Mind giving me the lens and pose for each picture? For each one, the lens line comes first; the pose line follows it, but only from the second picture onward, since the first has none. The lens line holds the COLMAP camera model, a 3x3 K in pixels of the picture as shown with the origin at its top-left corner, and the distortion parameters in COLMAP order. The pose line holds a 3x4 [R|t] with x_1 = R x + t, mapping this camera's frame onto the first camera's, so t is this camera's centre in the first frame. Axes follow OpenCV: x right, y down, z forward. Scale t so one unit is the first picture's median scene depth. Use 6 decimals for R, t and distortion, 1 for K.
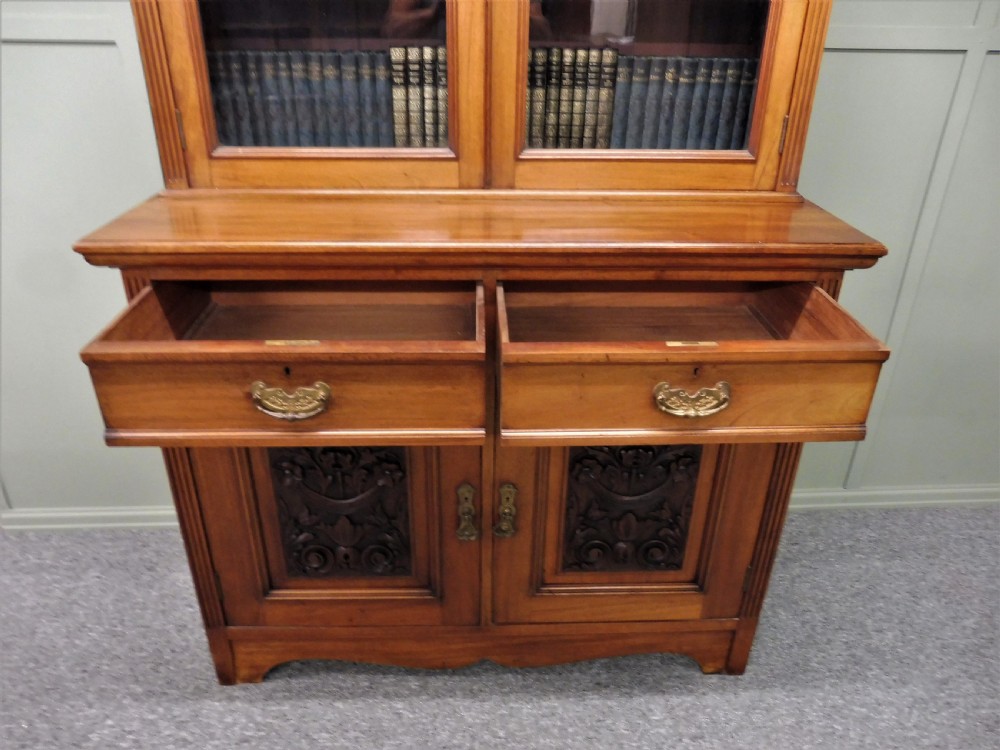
lens RADIAL K [[734.3, 0, 499.9], [0, 734.3, 384.7], [0, 0, 1]] dist [-0.047183, 0.019143]
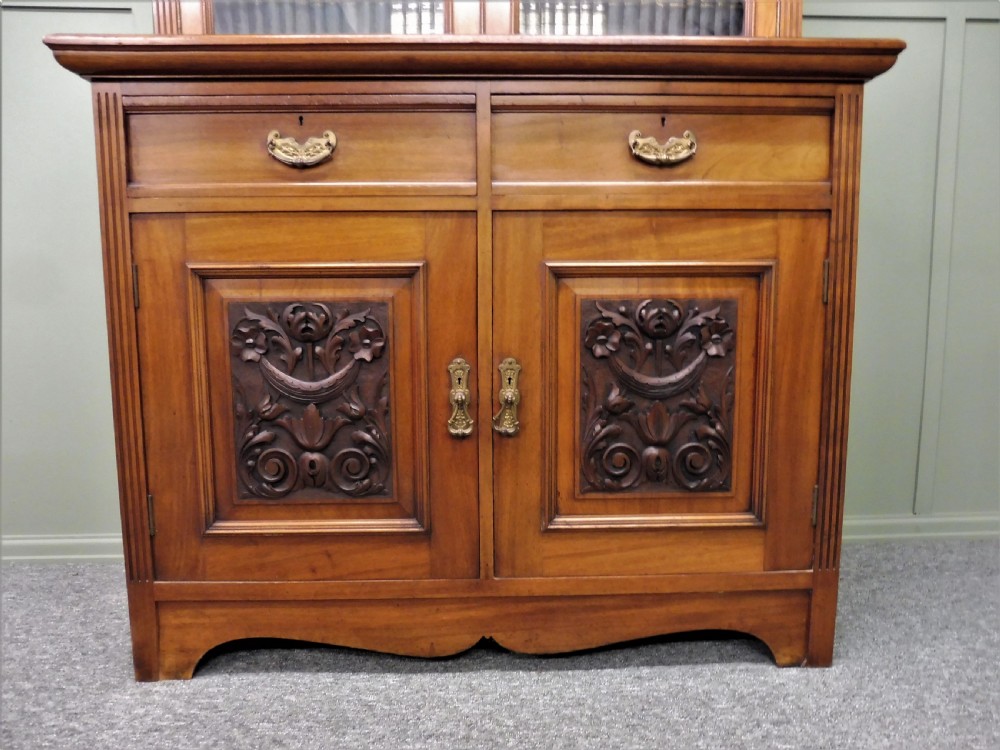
lens RADIAL K [[734.3, 0, 503.4], [0, 734.3, 386.5], [0, 0, 1]] dist [-0.047183, 0.019143]
pose [[0.999690, -0.020193, -0.014531, 0.014687], [0.013911, 0.937980, -0.346410, 0.440514], [0.020625, 0.346101, 0.937971, 0.219520]]
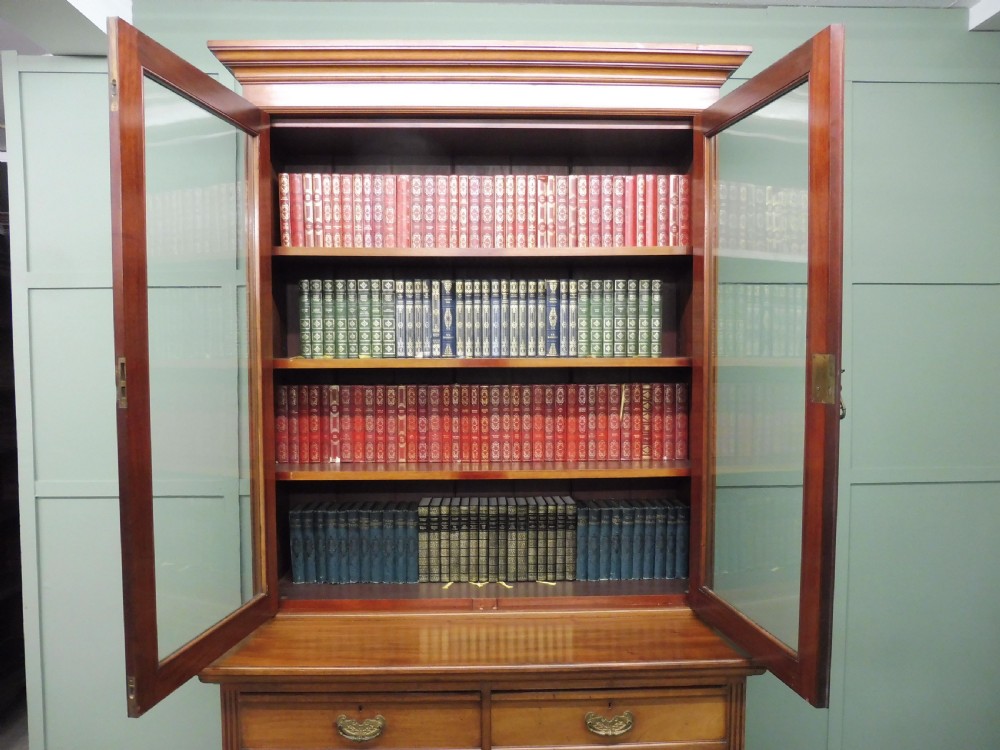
lens RADIAL K [[734.3, 0, 500.9], [0, 734.3, 375.8], [0, 0, 1]] dist [-0.047183, 0.019143]
pose [[0.999671, -0.020137, -0.015898, 0.040472], [0.011328, 0.902410, -0.430730, -0.070584], [0.023021, 0.430408, 0.902341, -0.401310]]
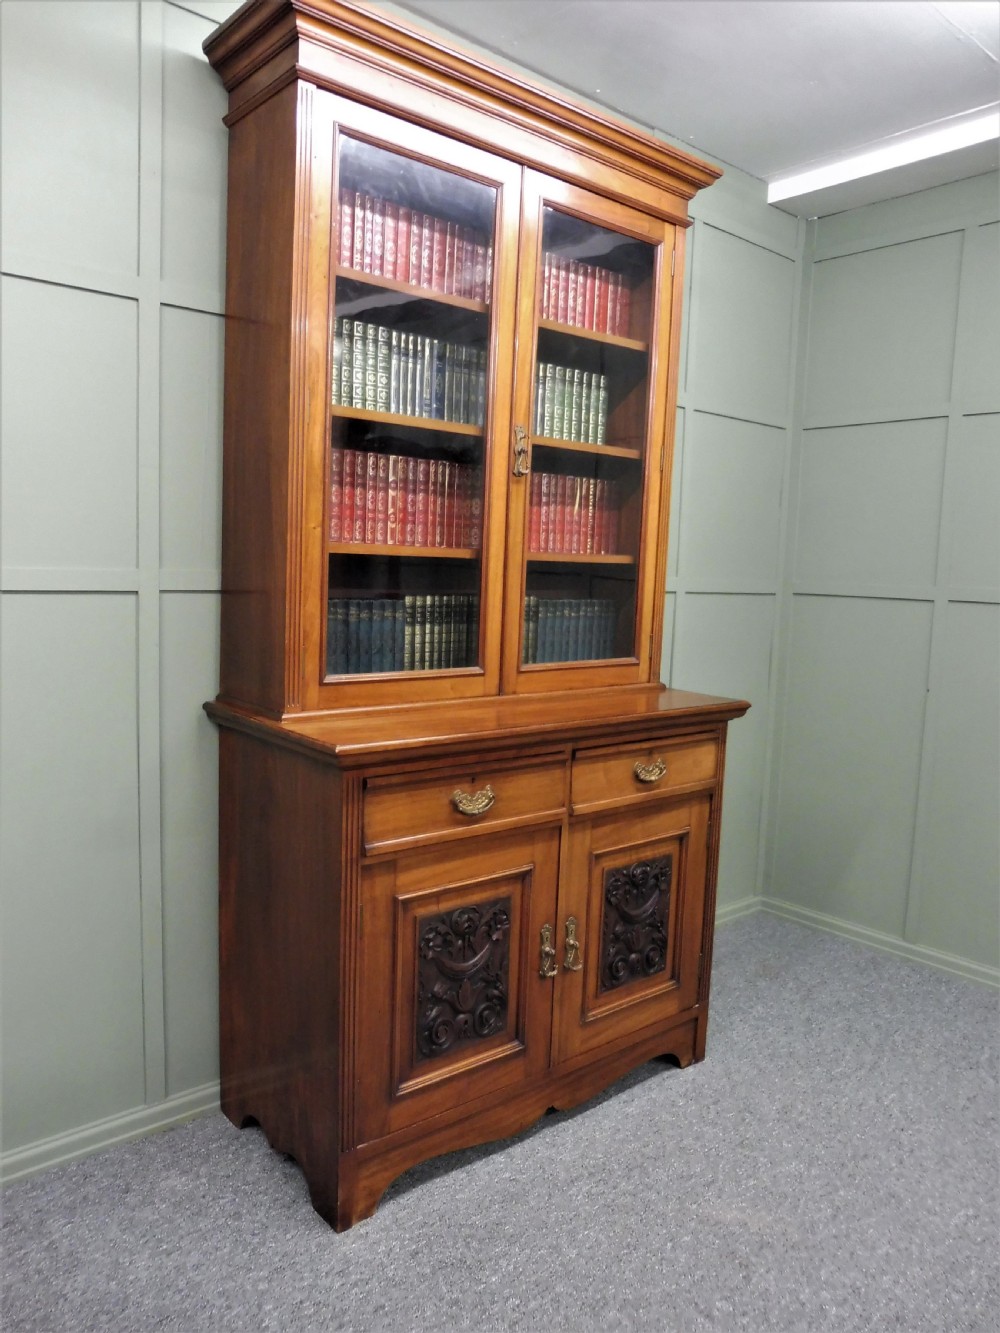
lens RADIAL K [[978.8, 0, 498.2], [0, 978.8, 671.0], [0, 0, 1]] dist [-0.047183, 0.019143]
pose [[0.790008, -0.056981, 0.610443, -1.040738], [0.262263, 0.931384, -0.252471, 0.127437], [-0.554171, 0.359550, 0.750745, -0.314987]]
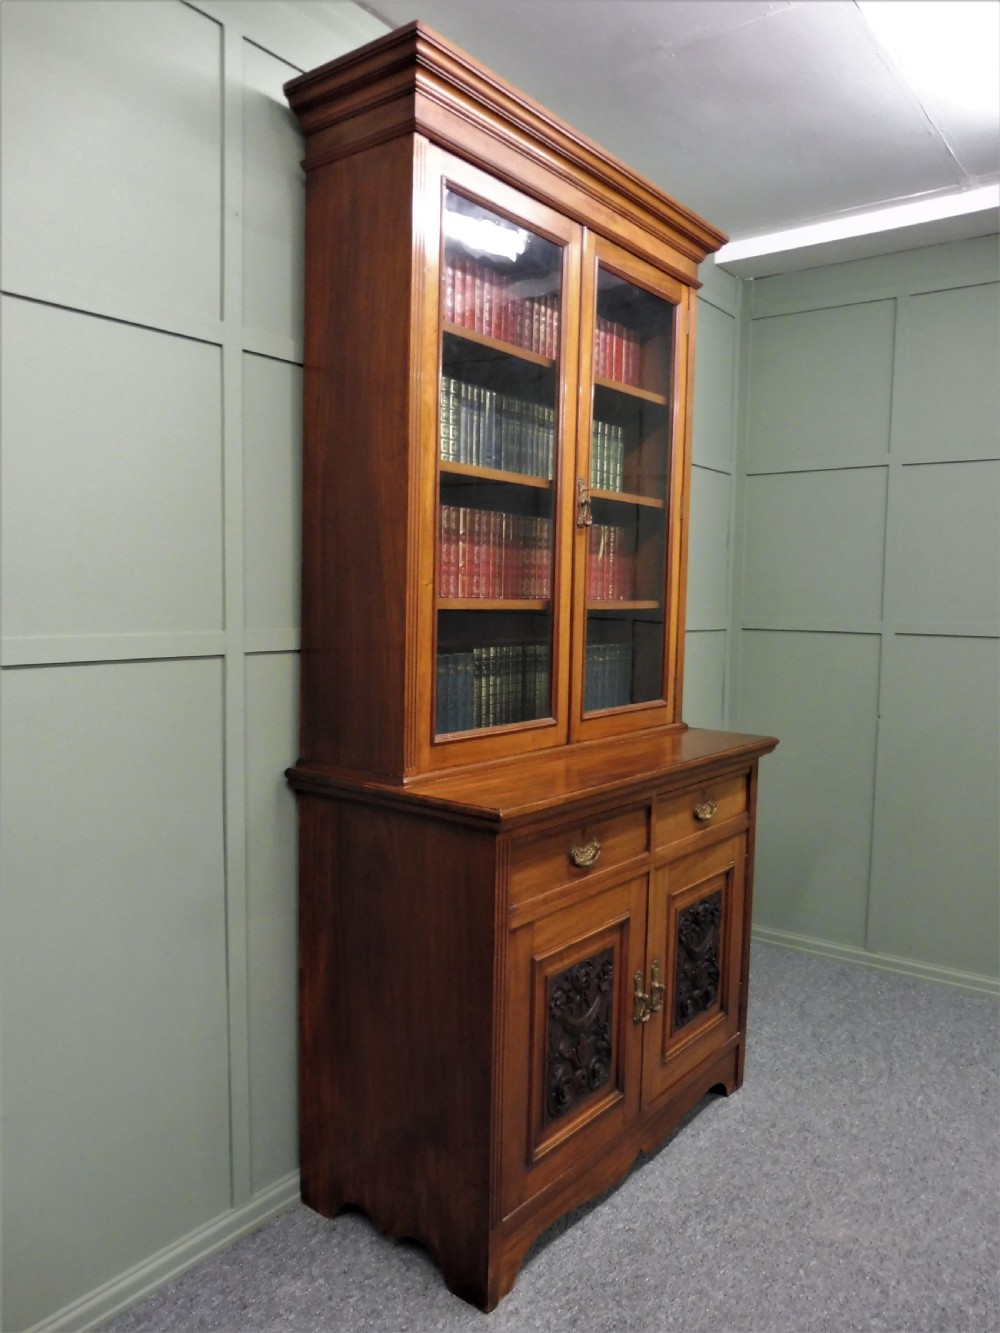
lens RADIAL K [[978.8, 0, 494.3], [0, 978.8, 669.4], [0, 0, 1]] dist [-0.047183, 0.019143]
pose [[0.651736, -0.062496, 0.755867, -1.364134], [0.343215, 0.913021, -0.220444, -0.046376], [-0.676346, 0.403096, 0.616498, -0.049003]]
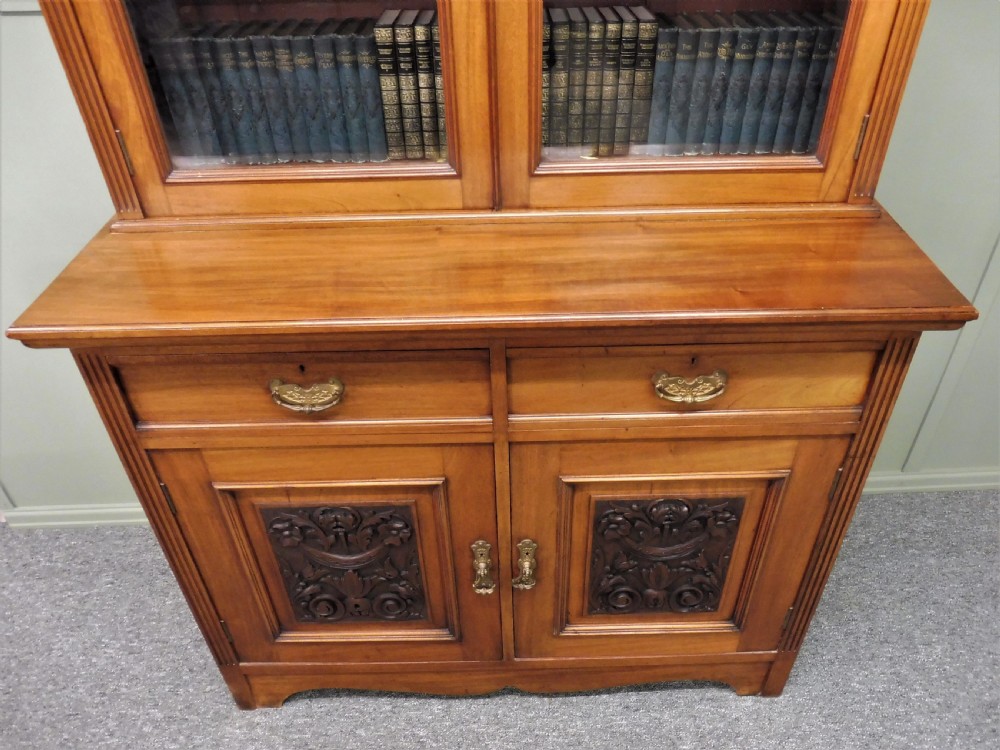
lens RADIAL K [[734.3, 0, 522.1], [0, 734.3, 385.4], [0, 0, 1]] dist [-0.047183, 0.019143]
pose [[0.999480, -0.009268, -0.030890, 0.033439], [0.014651, 0.983759, 0.178894, -0.209112], [0.028730, -0.179253, 0.983383, 0.140159]]
